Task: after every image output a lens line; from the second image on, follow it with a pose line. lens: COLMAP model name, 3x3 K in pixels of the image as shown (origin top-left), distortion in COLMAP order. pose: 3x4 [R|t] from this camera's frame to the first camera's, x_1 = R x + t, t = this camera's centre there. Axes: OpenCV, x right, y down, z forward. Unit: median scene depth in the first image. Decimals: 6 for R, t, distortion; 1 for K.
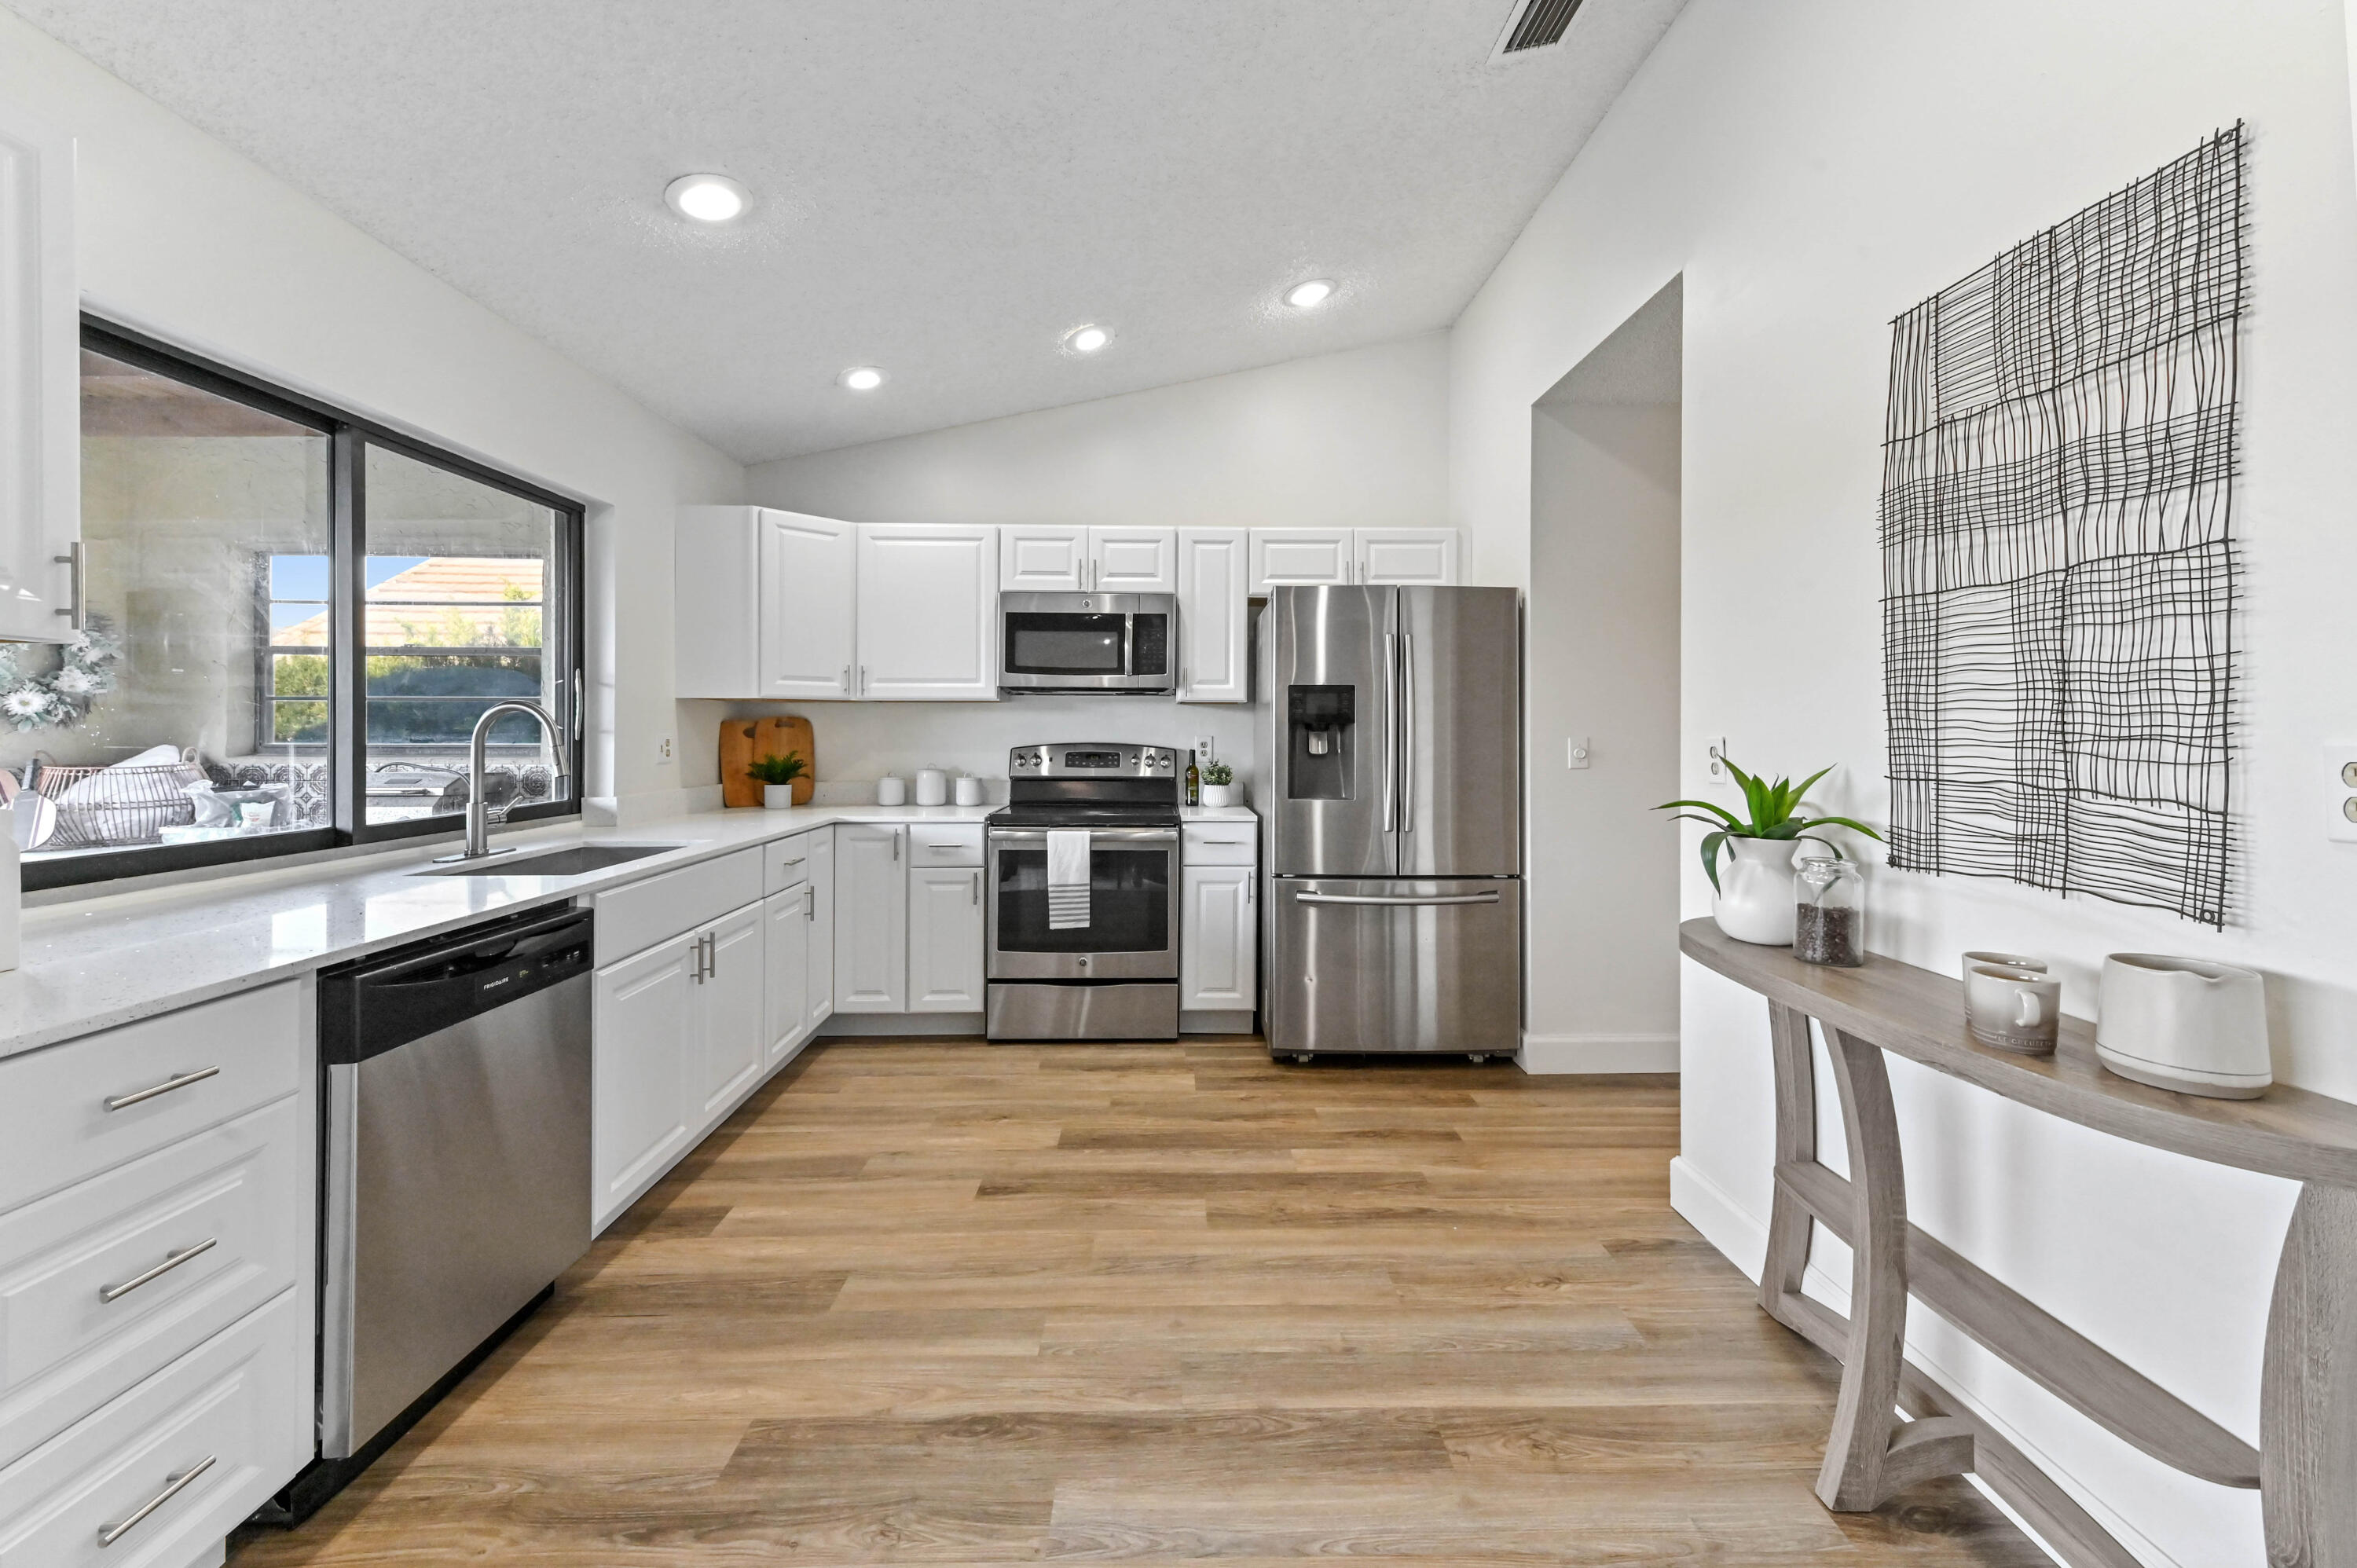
lens RADIAL K [[940.8, 0, 1184.1], [0, 940.8, 730.6], [0, 0, 1]] dist [0.012227, 0.000072]
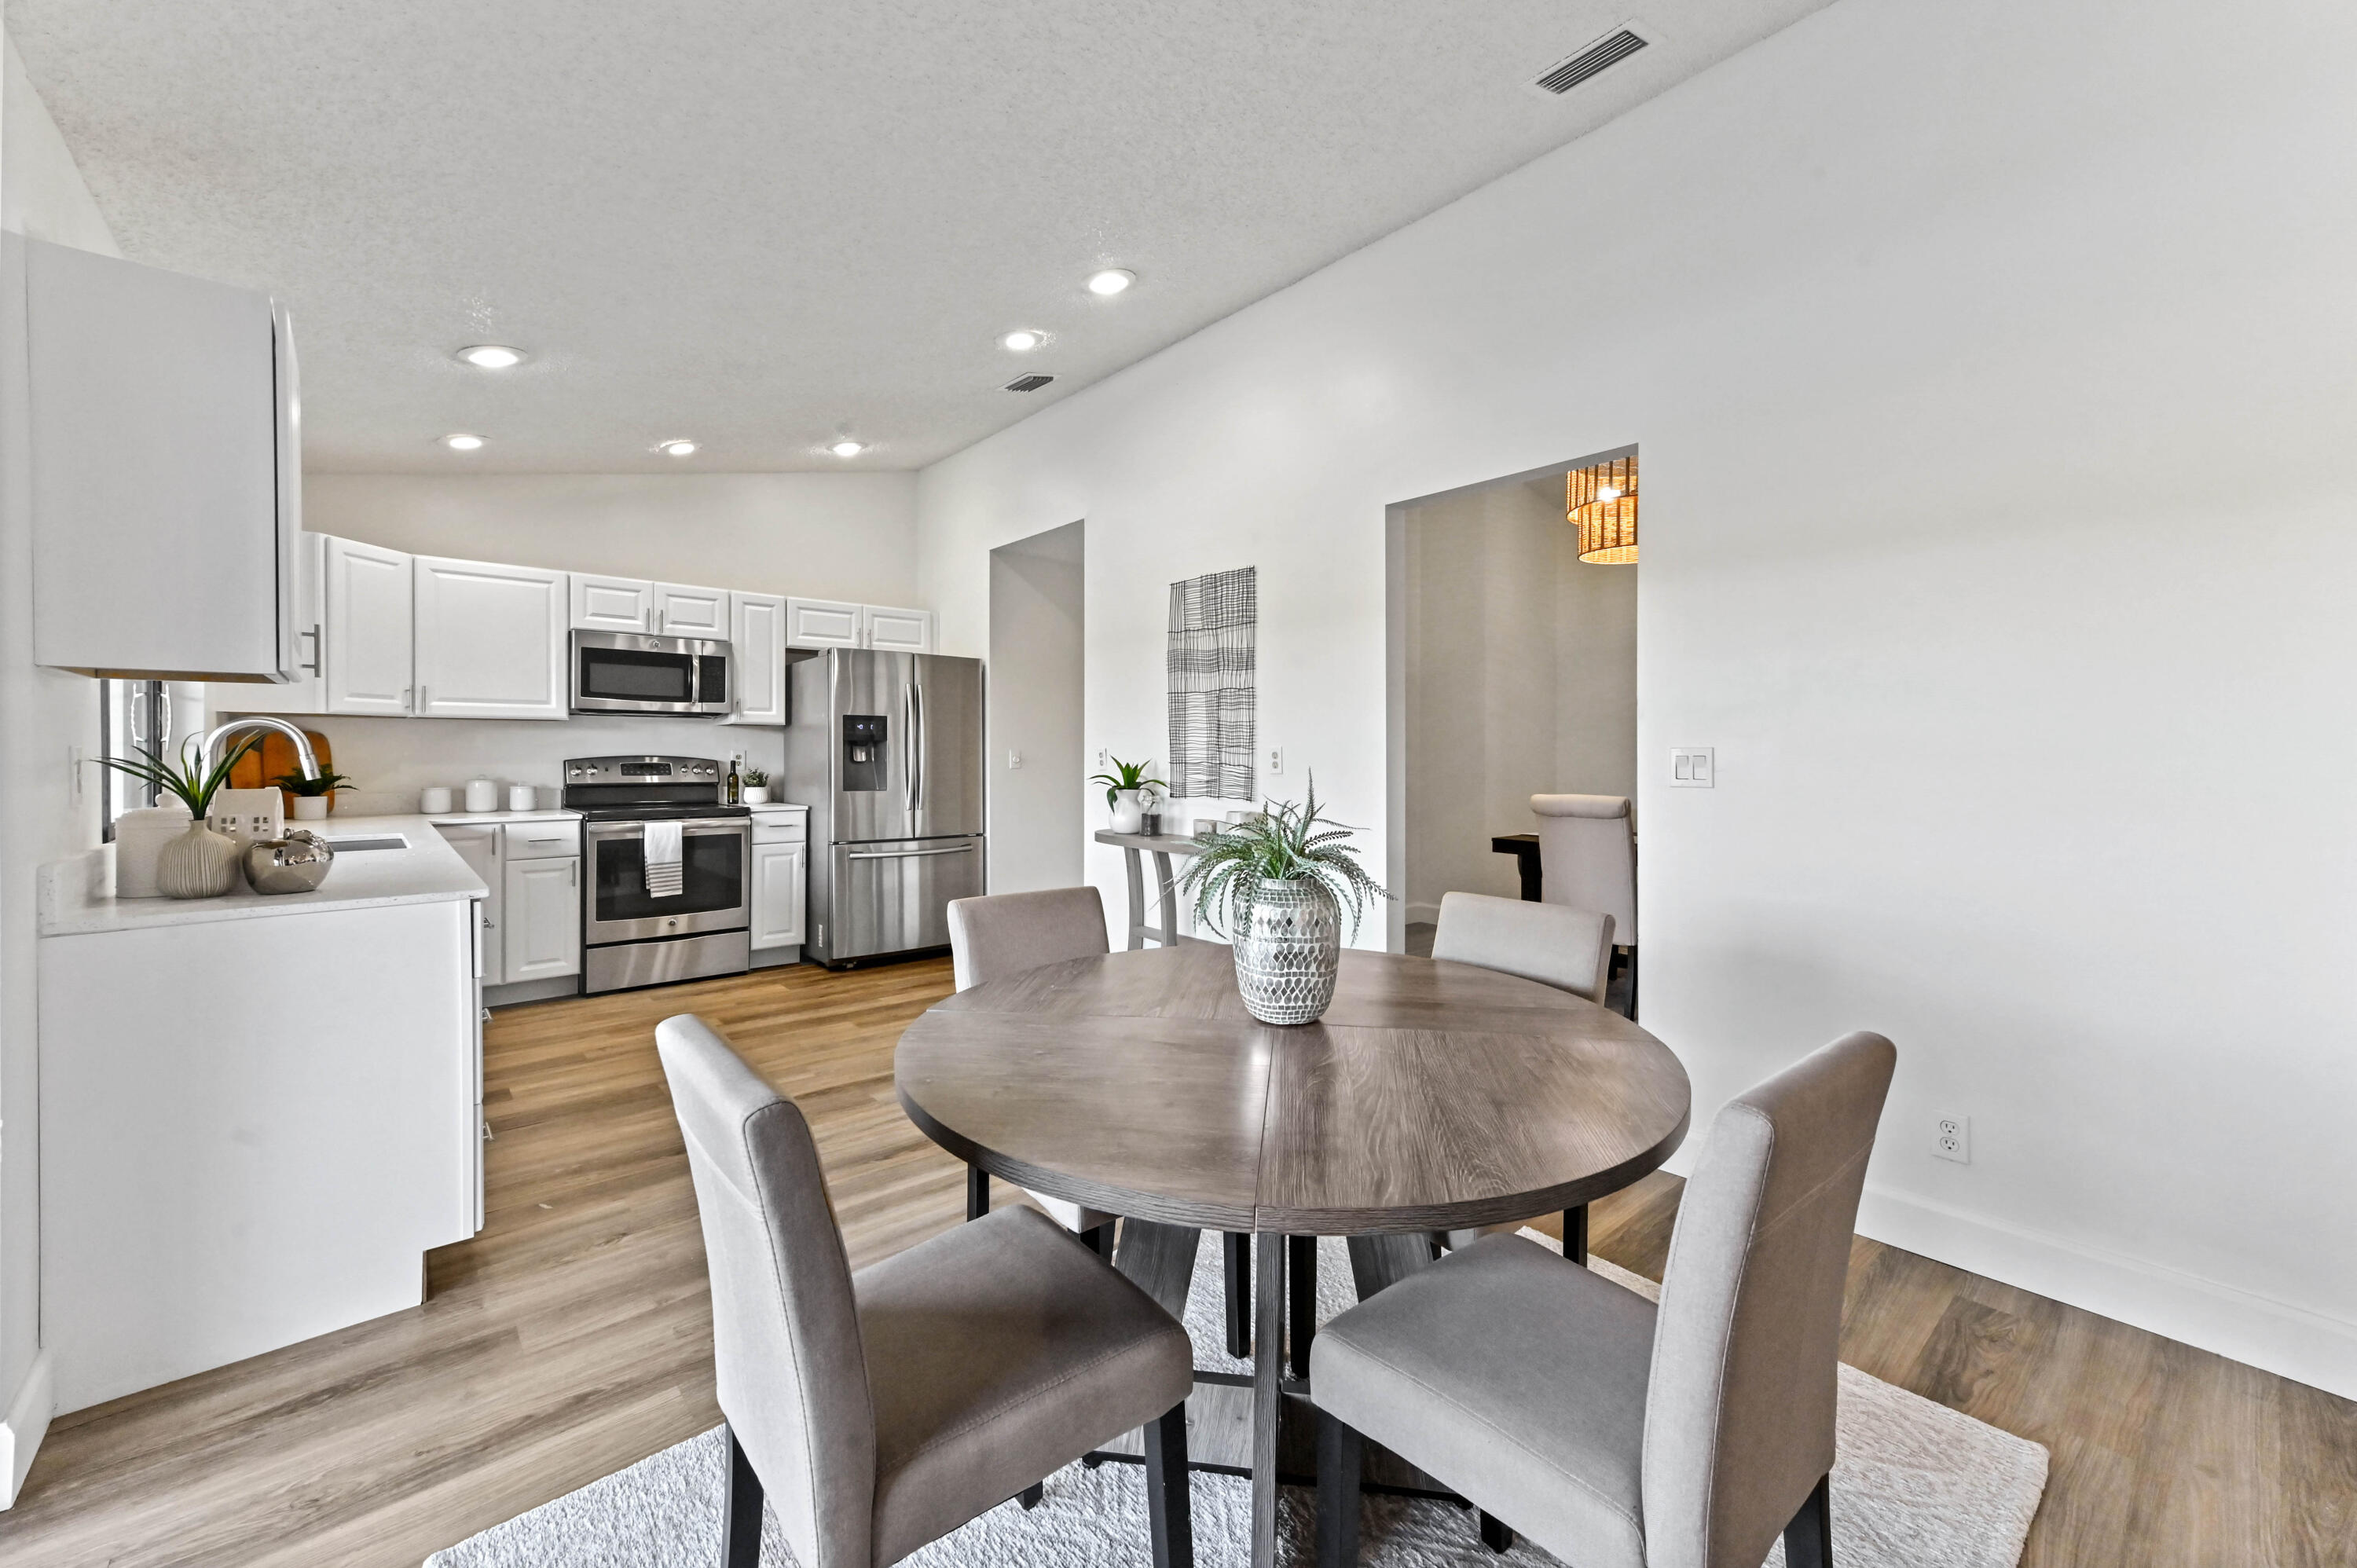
lens RADIAL K [[922.6, 0, 1183.0], [0, 922.6, 769.5], [0, 0, 1]] dist [0.010076, 0.000095]
pose [[0.768007, -0.013370, 0.640302, -0.385652], [0.000174, 0.999786, 0.020668, 0.007543], [-0.640441, -0.015762, 0.767845, -0.437961]]
